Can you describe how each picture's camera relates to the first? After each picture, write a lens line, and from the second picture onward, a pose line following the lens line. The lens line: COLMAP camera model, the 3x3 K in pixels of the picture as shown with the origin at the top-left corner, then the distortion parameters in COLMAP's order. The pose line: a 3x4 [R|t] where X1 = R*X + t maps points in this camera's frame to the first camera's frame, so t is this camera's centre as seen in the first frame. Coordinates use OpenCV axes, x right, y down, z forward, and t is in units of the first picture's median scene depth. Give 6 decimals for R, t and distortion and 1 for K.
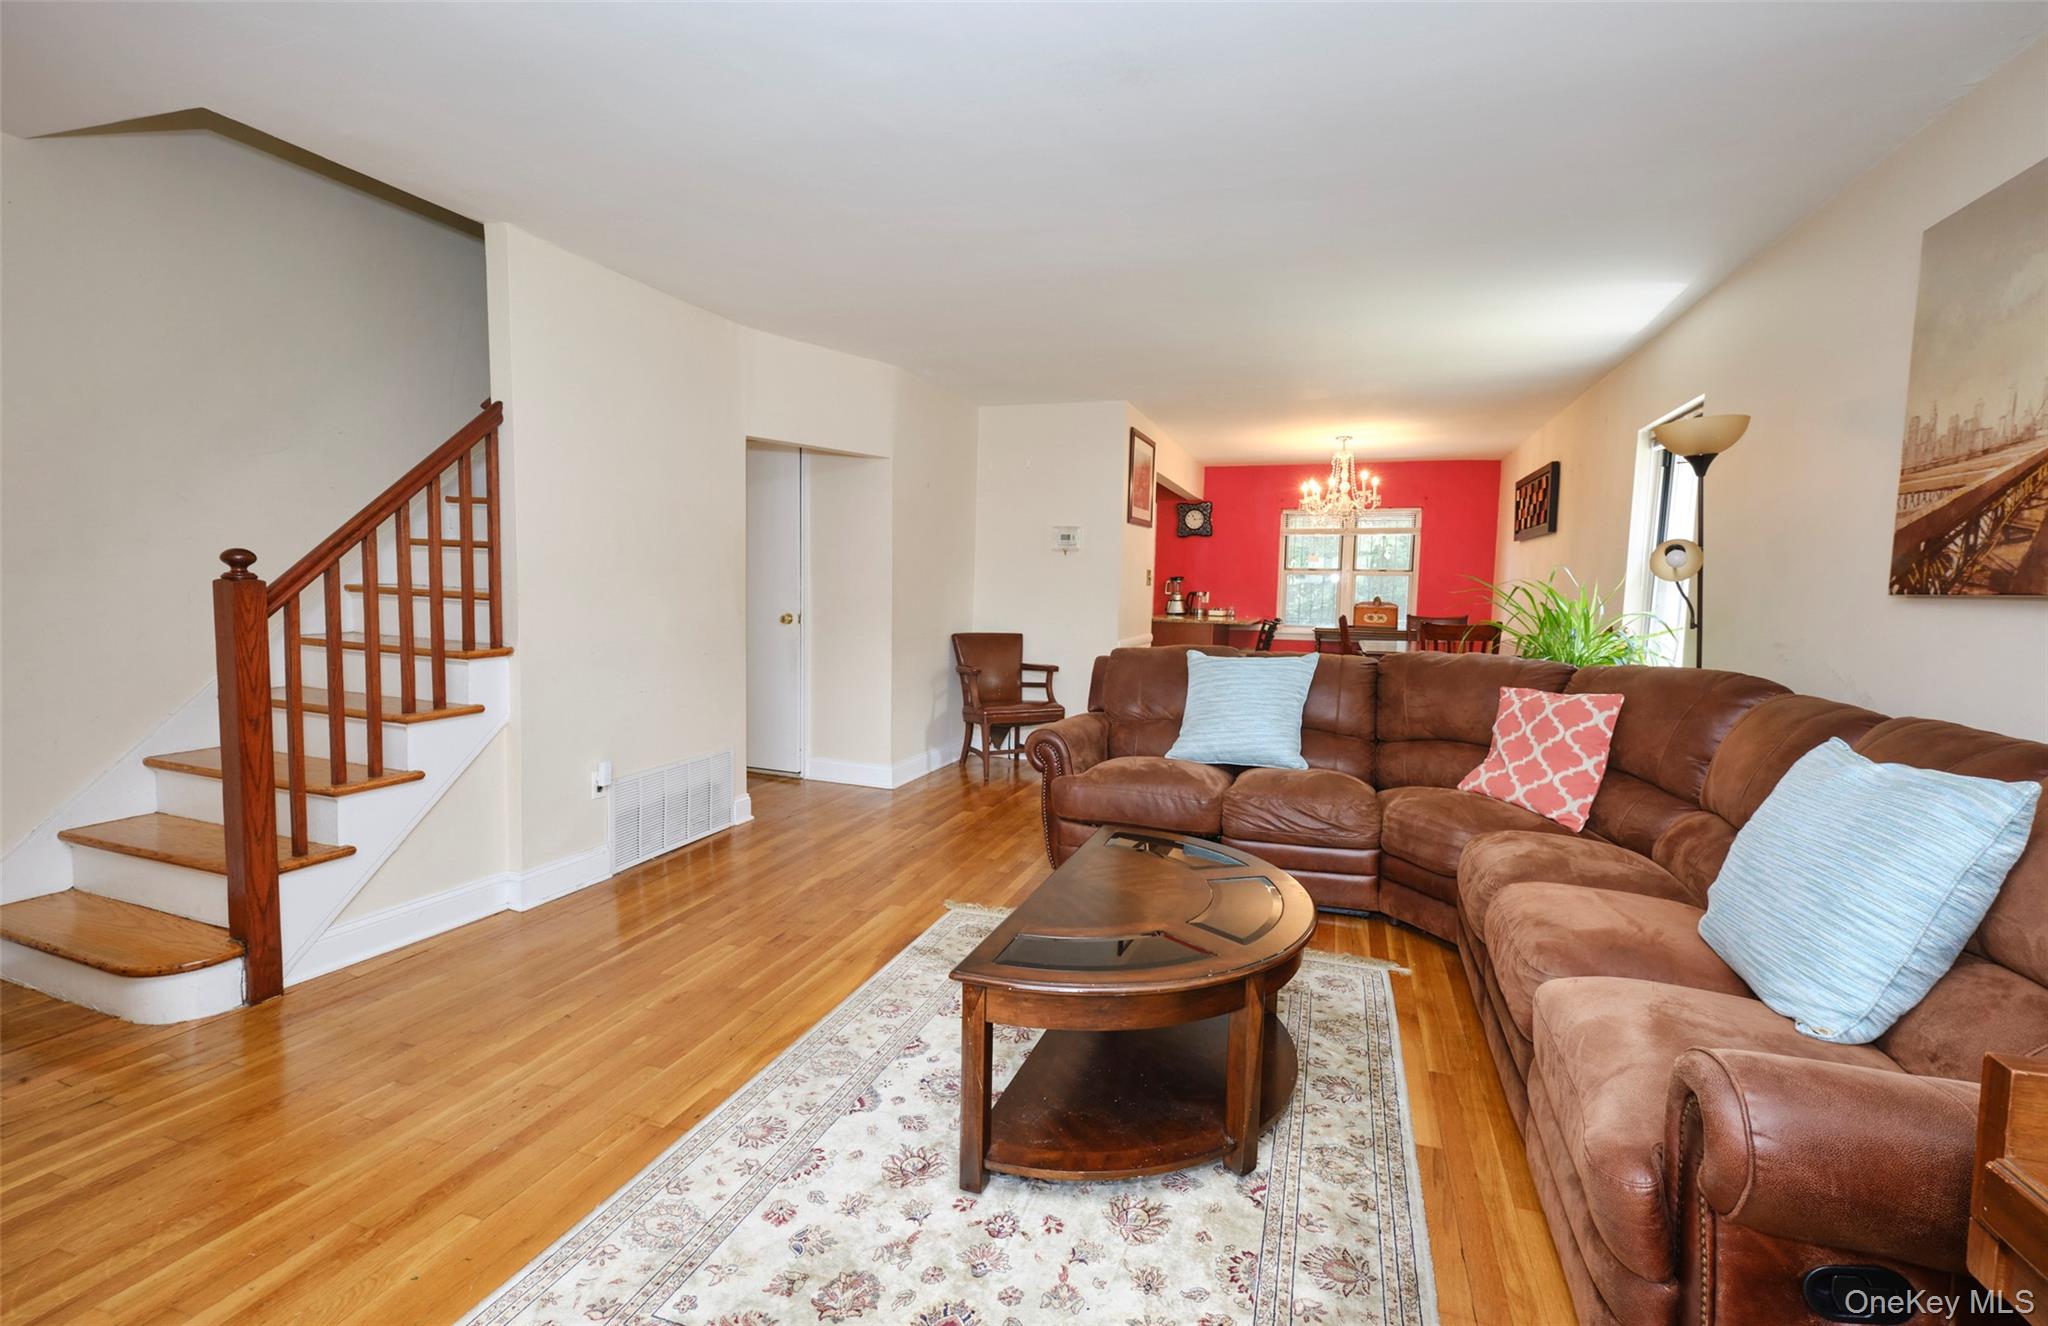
lens RADIAL K [[892.5, 0, 1025.8], [0, 892.5, 655.9], [0, 0, 1]] dist [0.007505, -0.002814]
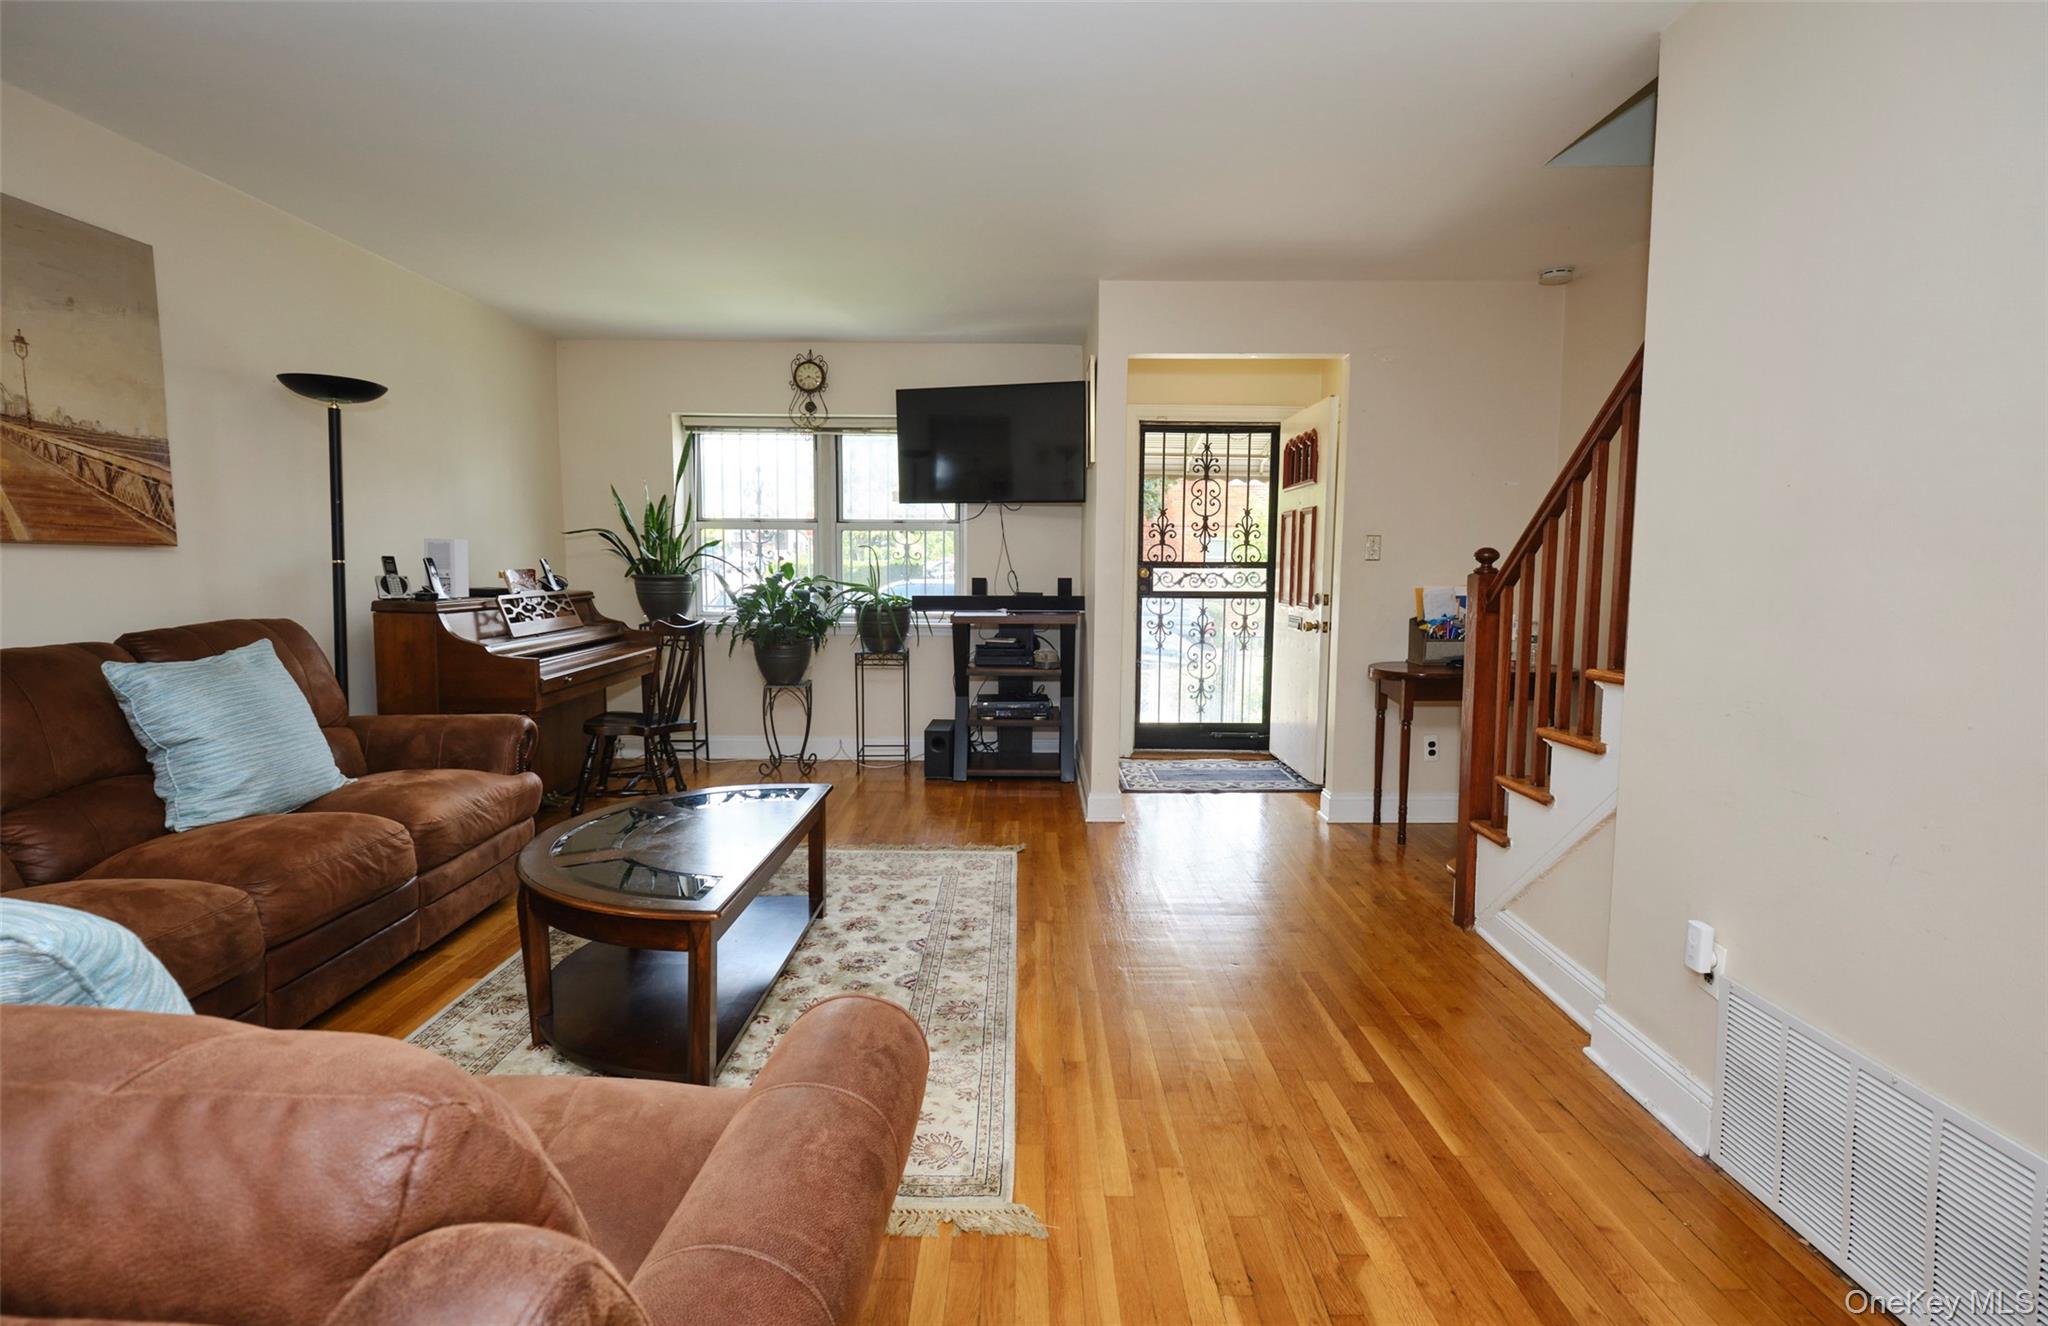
lens RADIAL K [[955.6, 0, 1021.3], [0, 955.6, 656.6], [0, 0, 1]] dist [0.009094, -0.000891]
pose [[-0.945835, 0.002041, -0.324642, 0.100308], [-0.055702, 0.984131, 0.168476, -0.130251], [0.319834, 0.177434, -0.930711, 1.664382]]
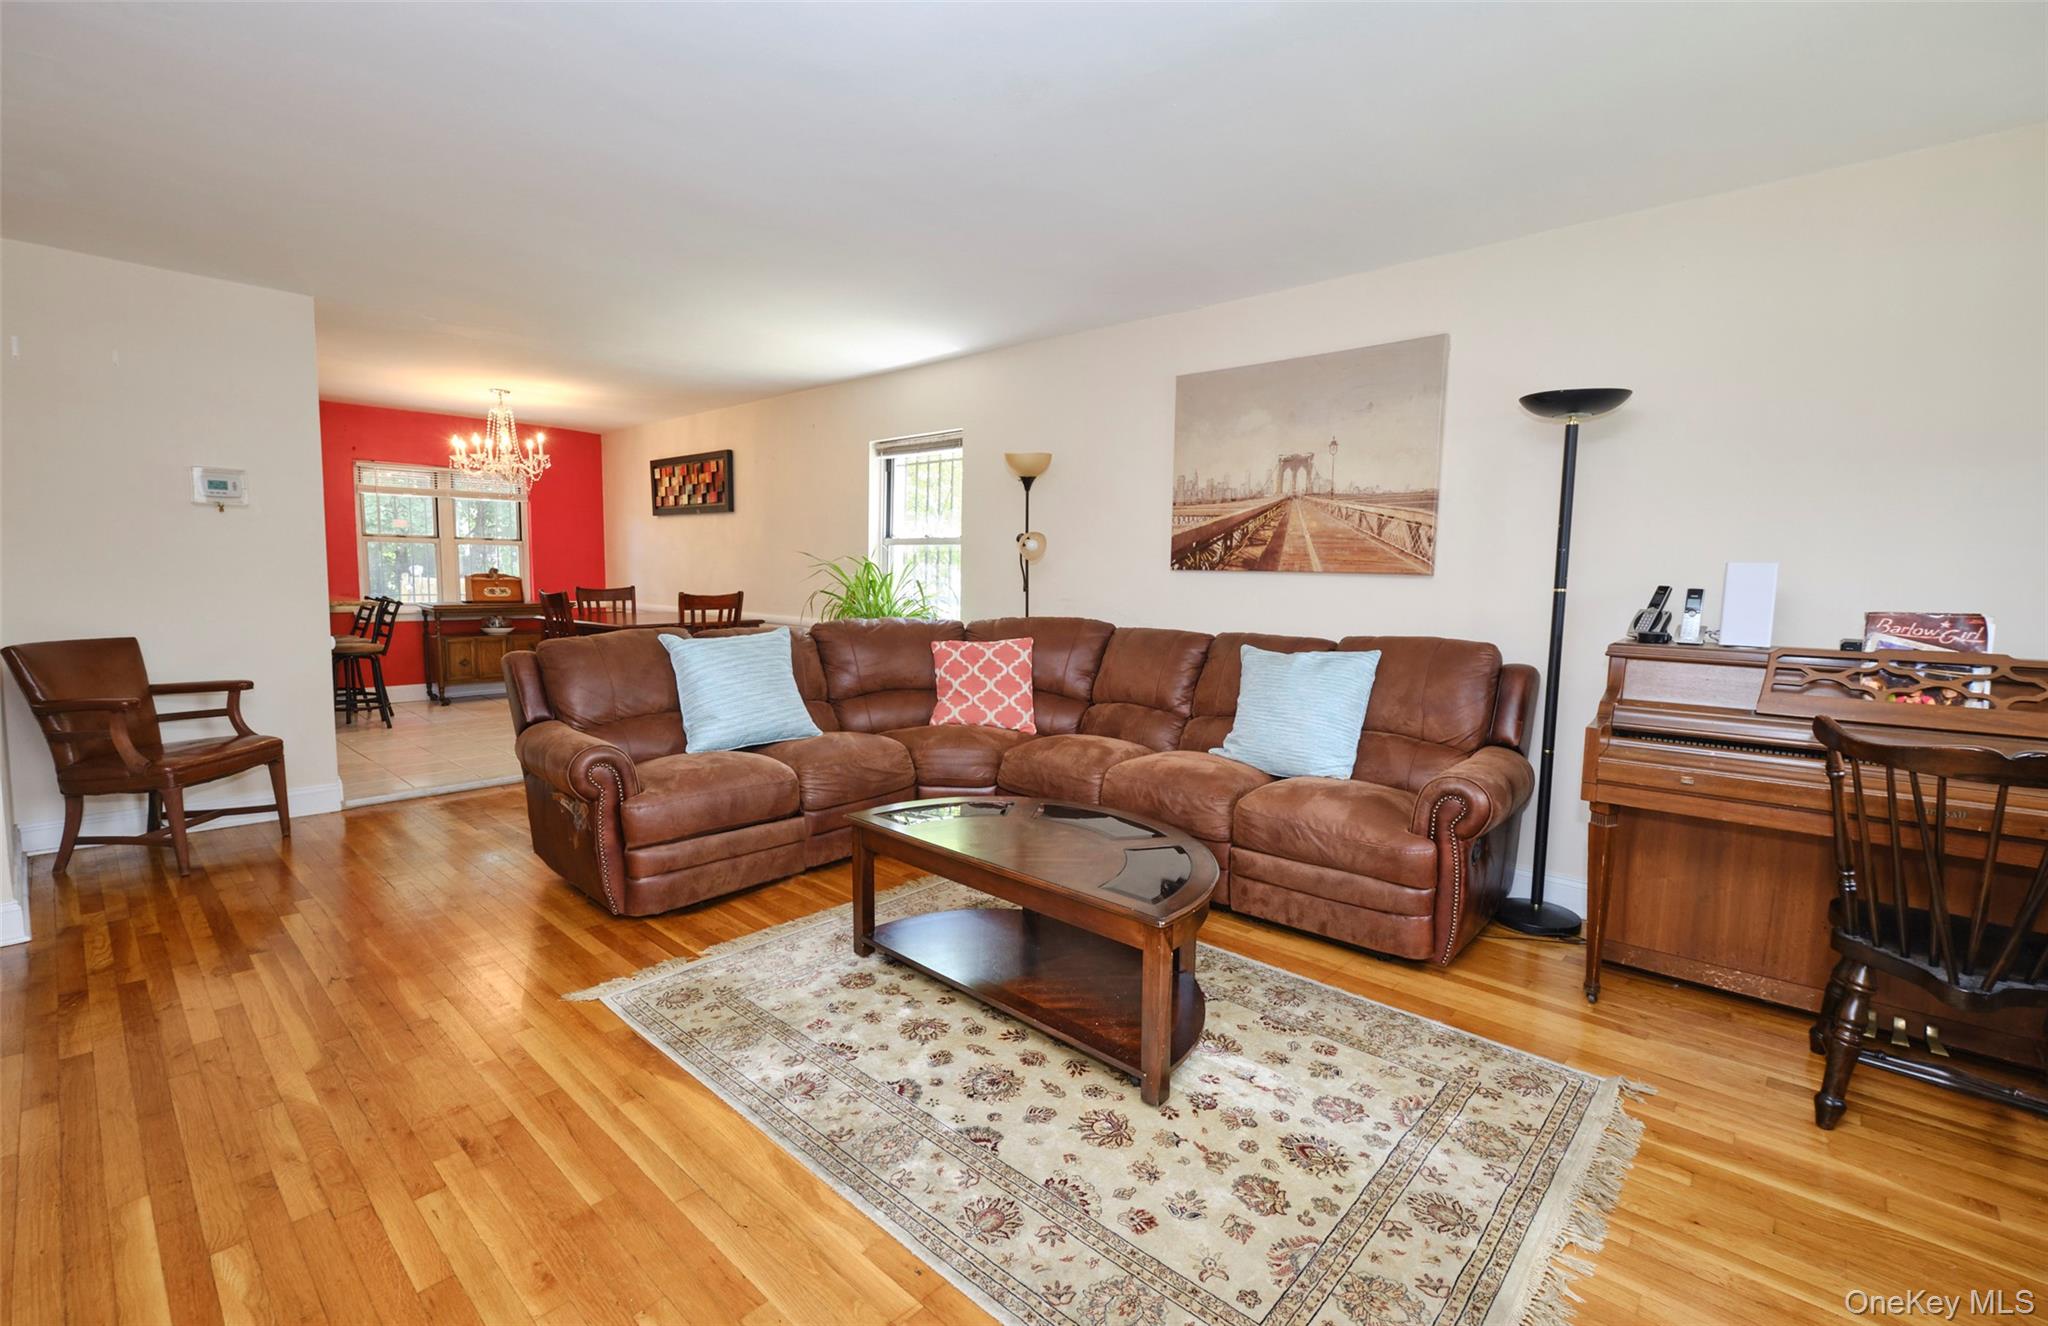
lens RADIAL K [[892.5, 0, 1020.2], [0, 892.5, 663.2], [0, 0, 1]] dist [0.007505, -0.002814]
pose [[0.405146, -0.106527, 0.908025, -0.680120], [0.064738, 0.994038, 0.087732, -0.045812], [-0.911957, 0.023239, 0.409627, 0.415997]]
